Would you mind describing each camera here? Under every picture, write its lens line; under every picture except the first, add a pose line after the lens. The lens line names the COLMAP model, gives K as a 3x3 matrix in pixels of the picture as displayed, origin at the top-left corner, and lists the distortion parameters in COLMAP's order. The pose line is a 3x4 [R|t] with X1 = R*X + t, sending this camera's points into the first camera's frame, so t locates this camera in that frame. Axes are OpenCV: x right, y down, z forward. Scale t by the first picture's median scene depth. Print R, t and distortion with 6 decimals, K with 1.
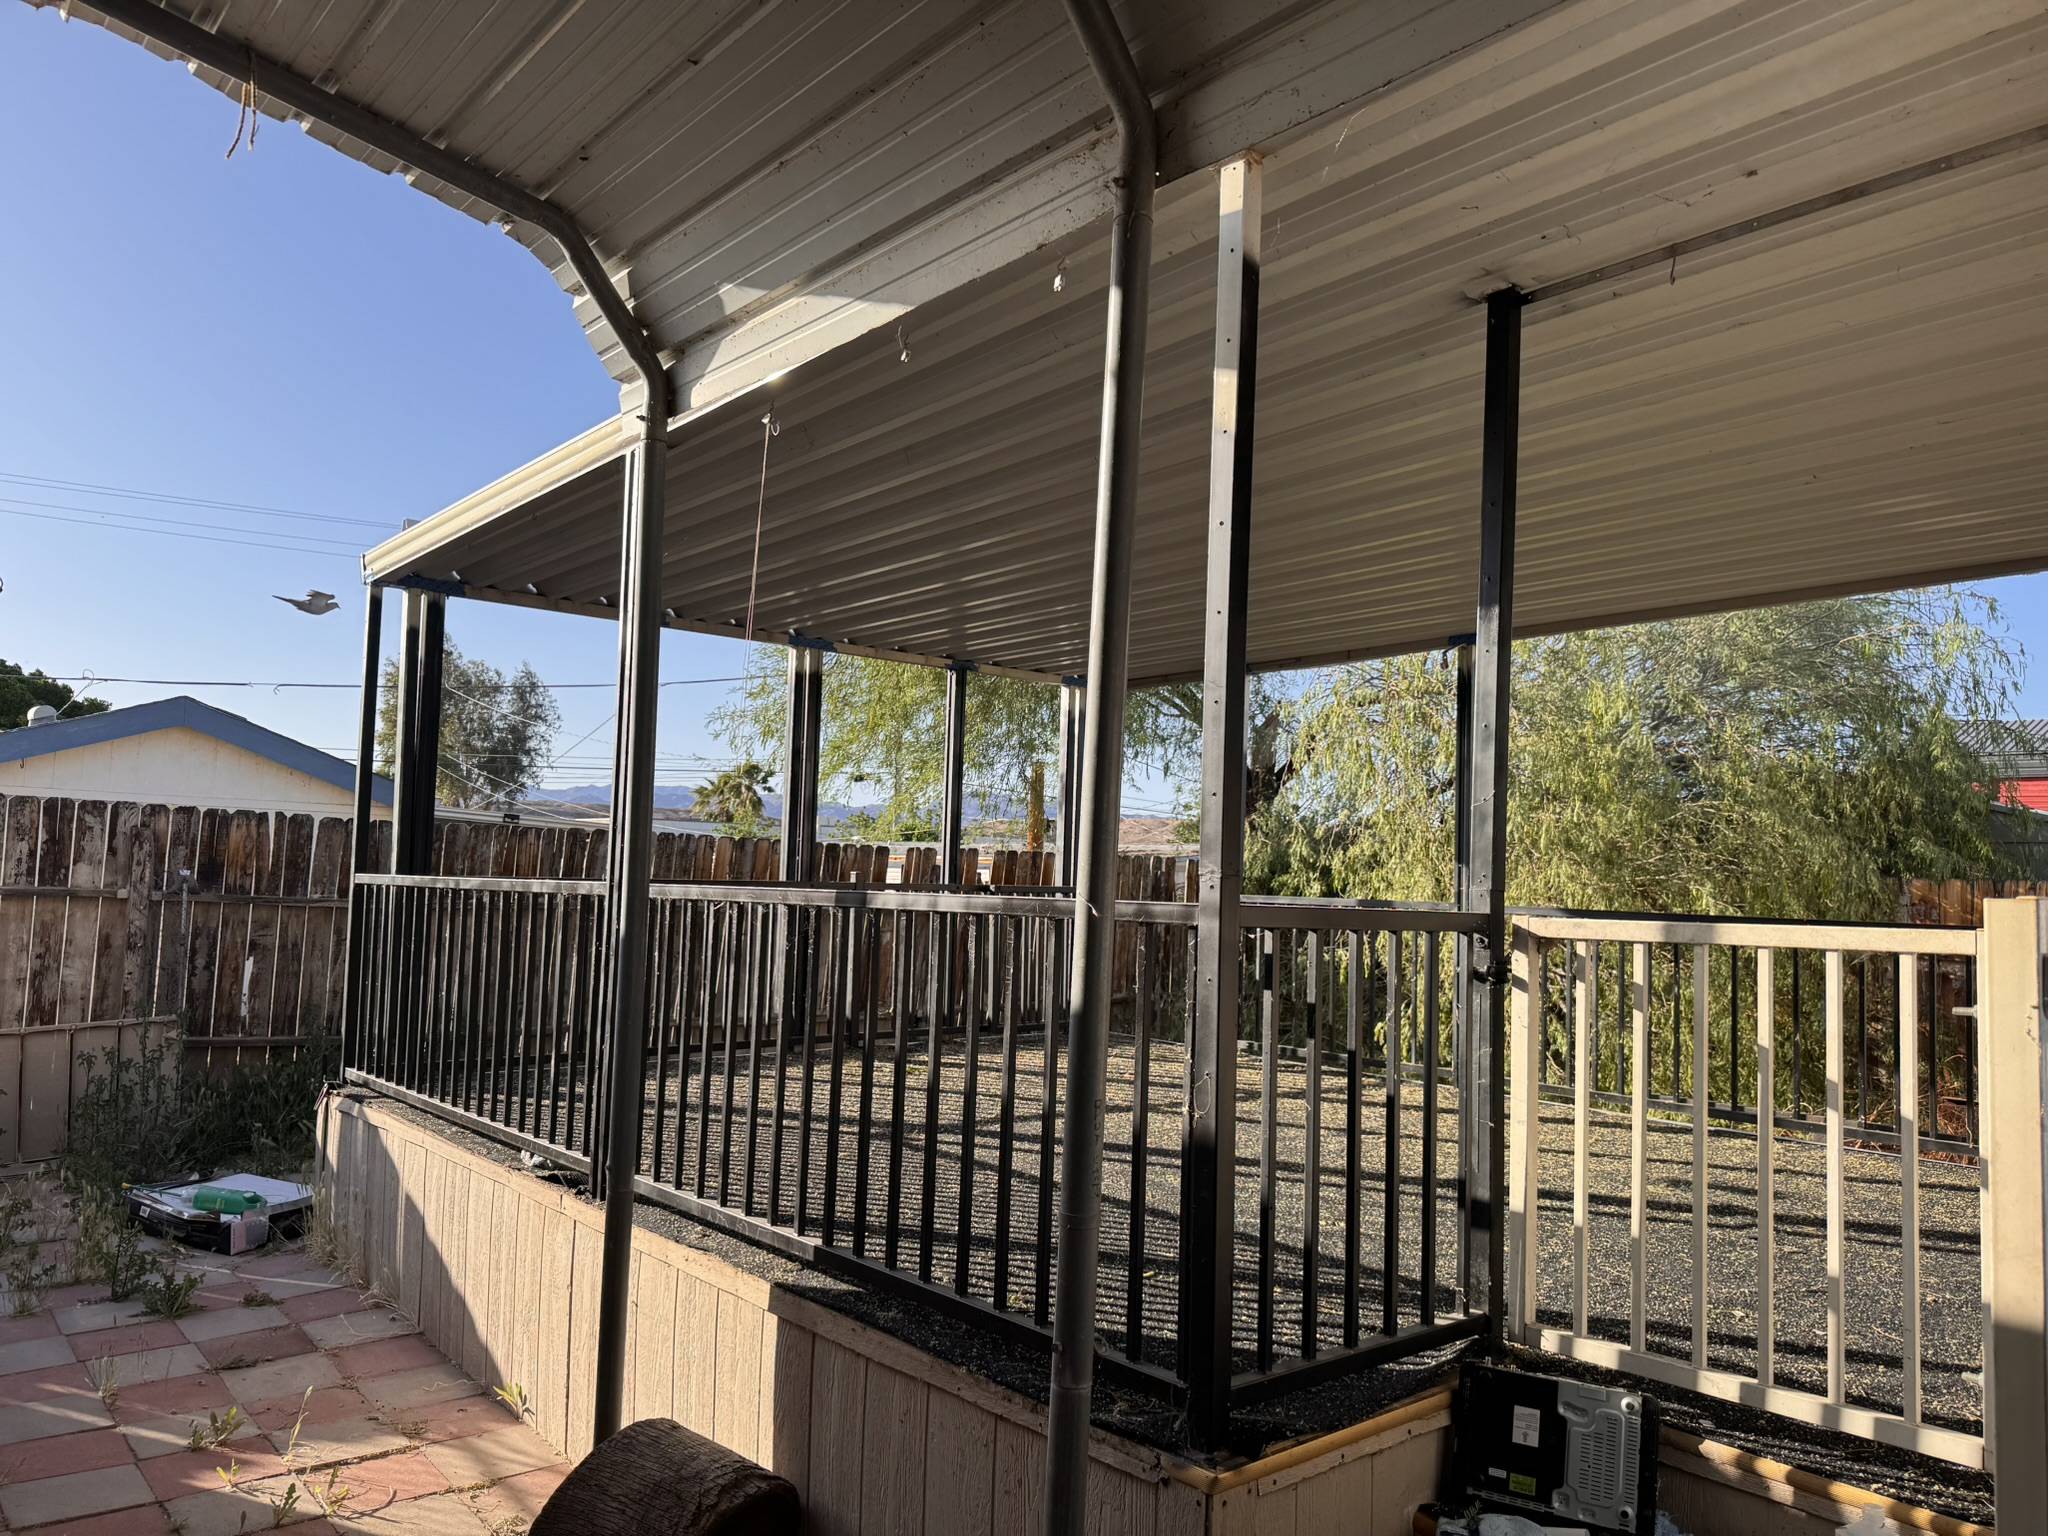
lens RADIAL K [[1438.2, 0, 990.0], [0, 1438.2, 779.5], [0, 0, 1]] dist [0.016505, -0.004243]
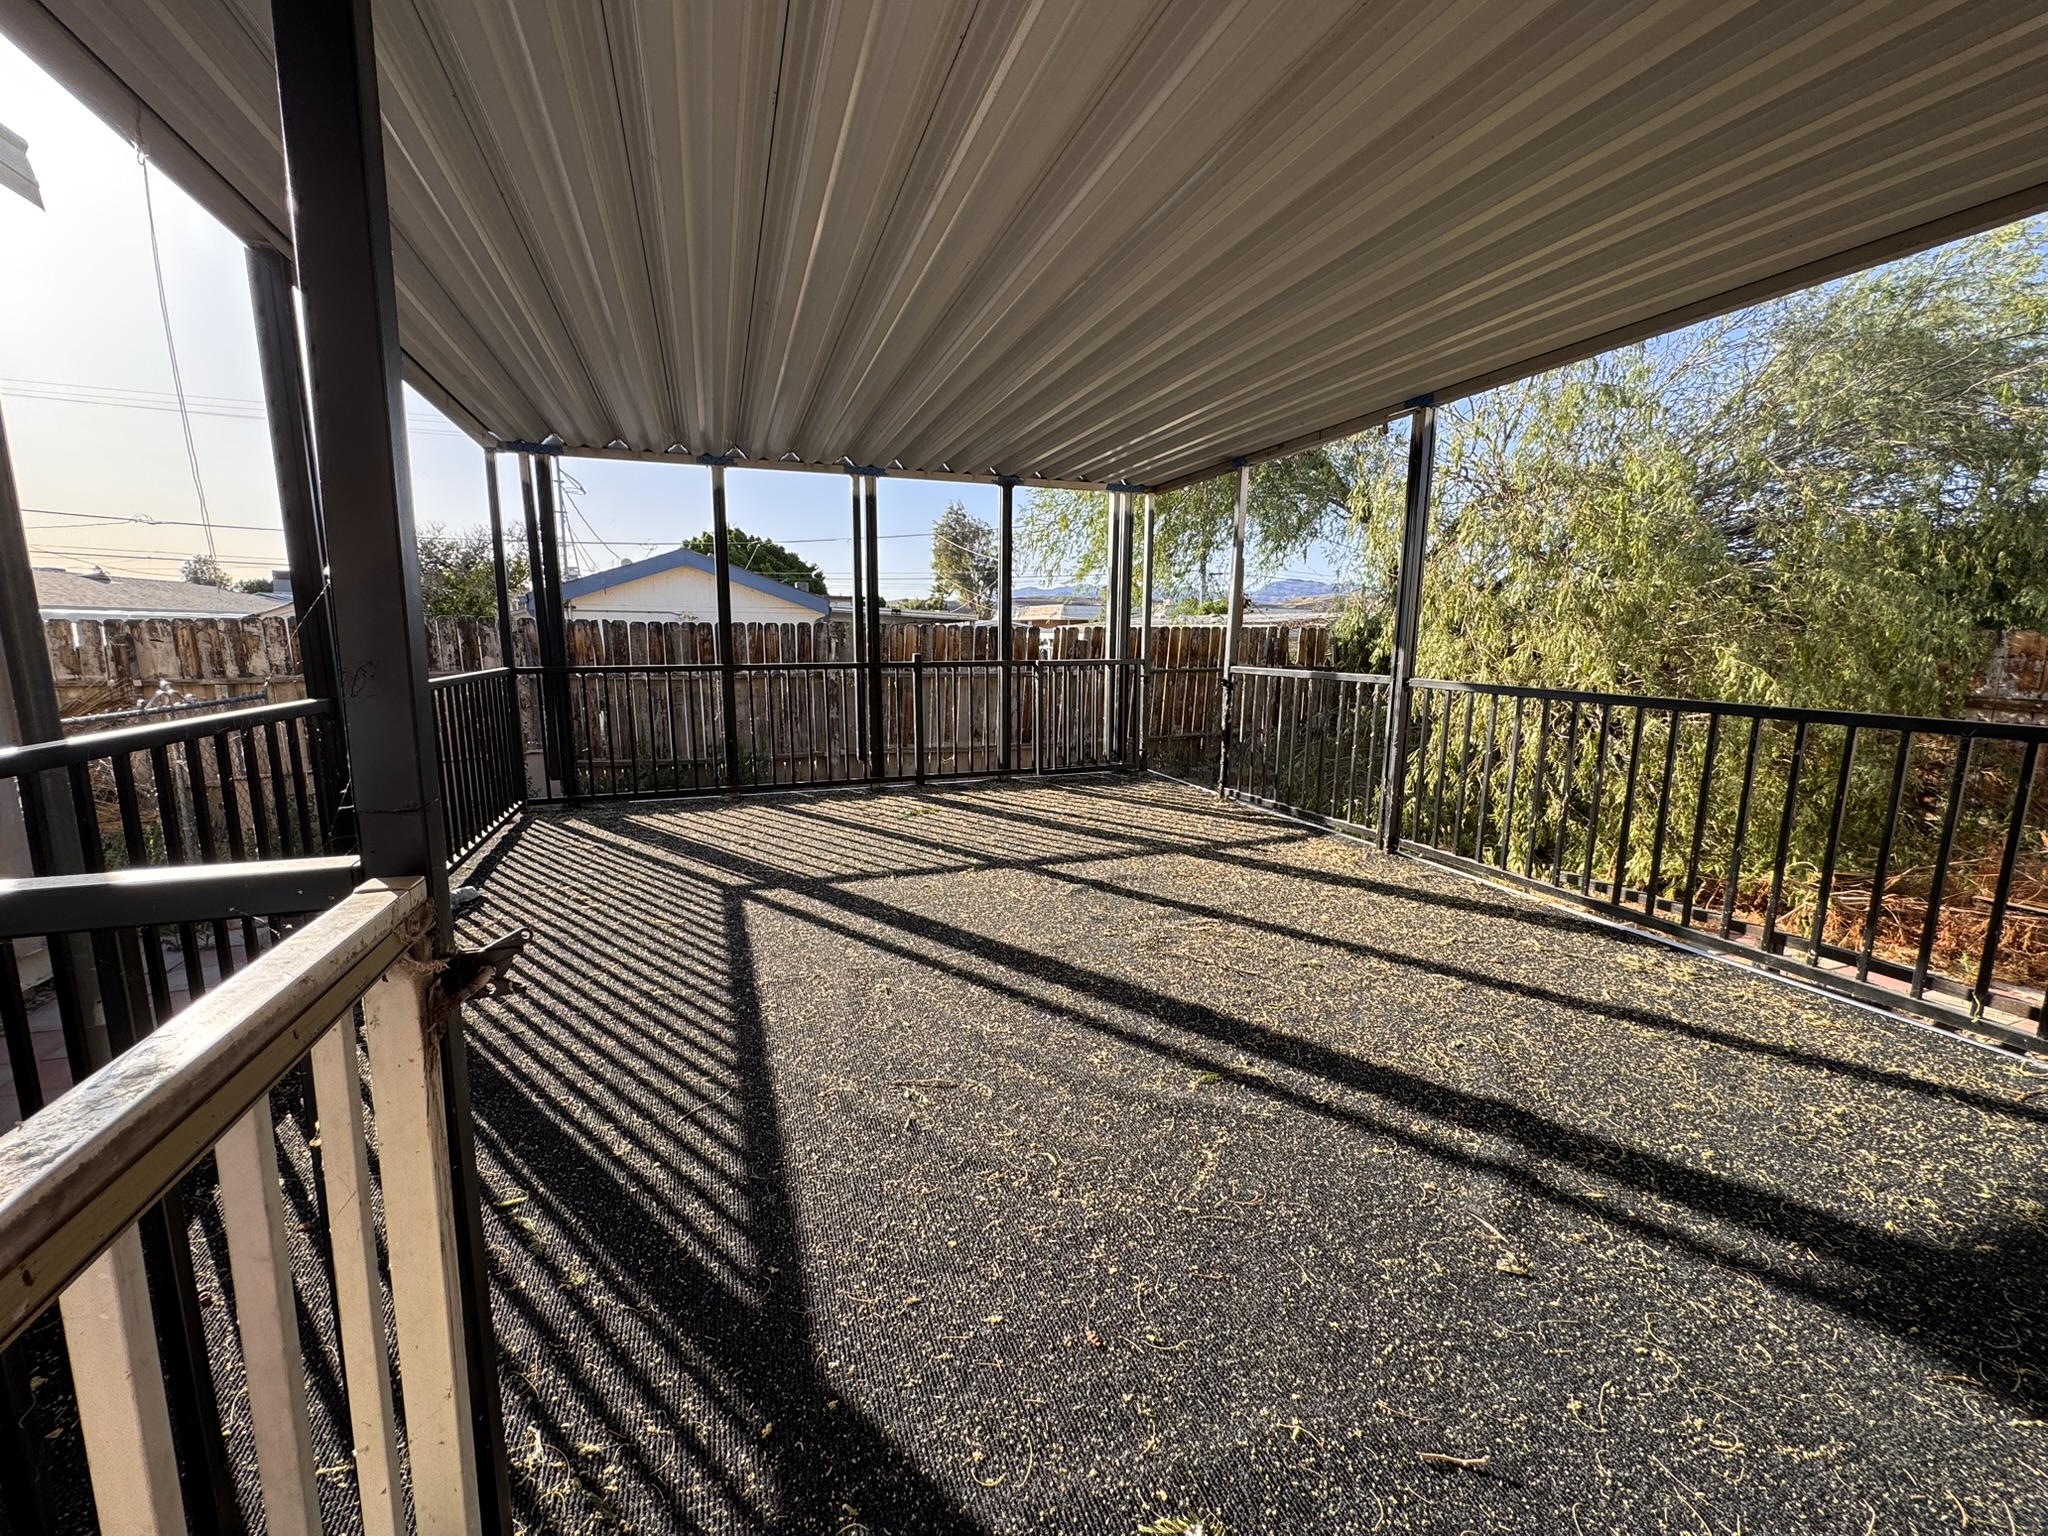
lens RADIAL K [[815.5, 0, 1011.4], [0, 815.5, 768.7], [0, 0, 1]] dist [0.000042, -0.000334]
pose [[0.941536, 0.028348, -0.335718, 0.225245], [0.047416, 0.975387, 0.215341, 0.010684], [0.333560, -0.218670, 0.917018, 0.306013]]
